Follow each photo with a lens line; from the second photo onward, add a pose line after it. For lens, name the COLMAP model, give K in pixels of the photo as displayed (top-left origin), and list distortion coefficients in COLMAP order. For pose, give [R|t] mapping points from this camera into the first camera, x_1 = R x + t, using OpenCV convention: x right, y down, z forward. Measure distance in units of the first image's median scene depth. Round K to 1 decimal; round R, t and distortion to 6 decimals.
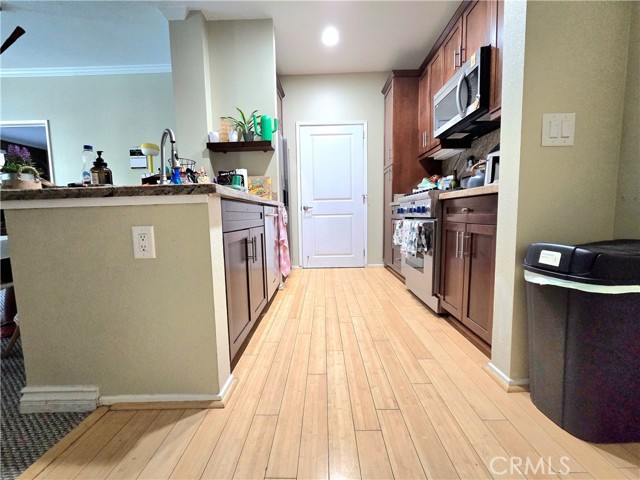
lens RADIAL K [[258.9, 0, 317.7], [0, 258.9, 238.0], [0, 0, 1]] dist [-0.008646, 0.001384]
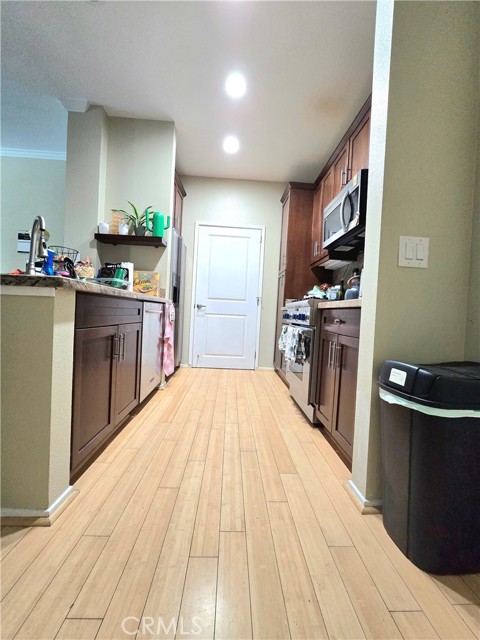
lens RADIAL K [[258.9, 0, 241.8], [0, 258.9, 317.8], [0, 0, 1]] dist [-0.008646, 0.001384]
pose [[0.995397, 0.068951, 0.066568, 0.100418], [-0.064019, 0.995233, -0.073574, -0.017466], [-0.071323, 0.068974, 0.995066, 0.013108]]
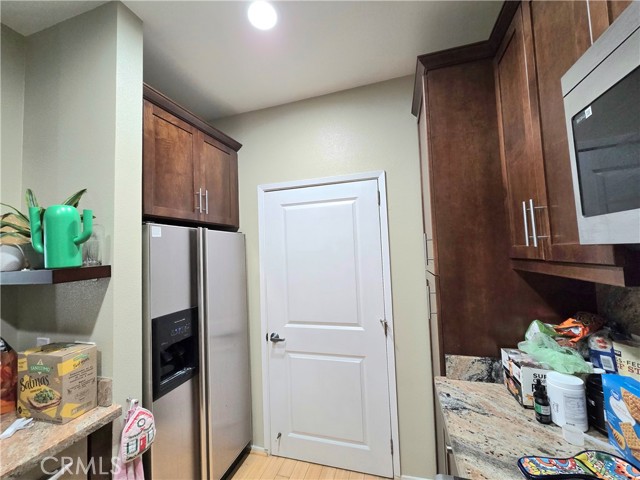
lens RADIAL K [[258.9, 0, 320.1], [0, 258.9, 237.0], [0, 0, 1]] dist [-0.008646, 0.001384]
pose [[0.961383, -0.033522, -0.273164, 0.371589], [-0.005932, 0.989800, -0.142342, -0.464713], [0.275149, 0.138466, 0.951378, 0.926484]]
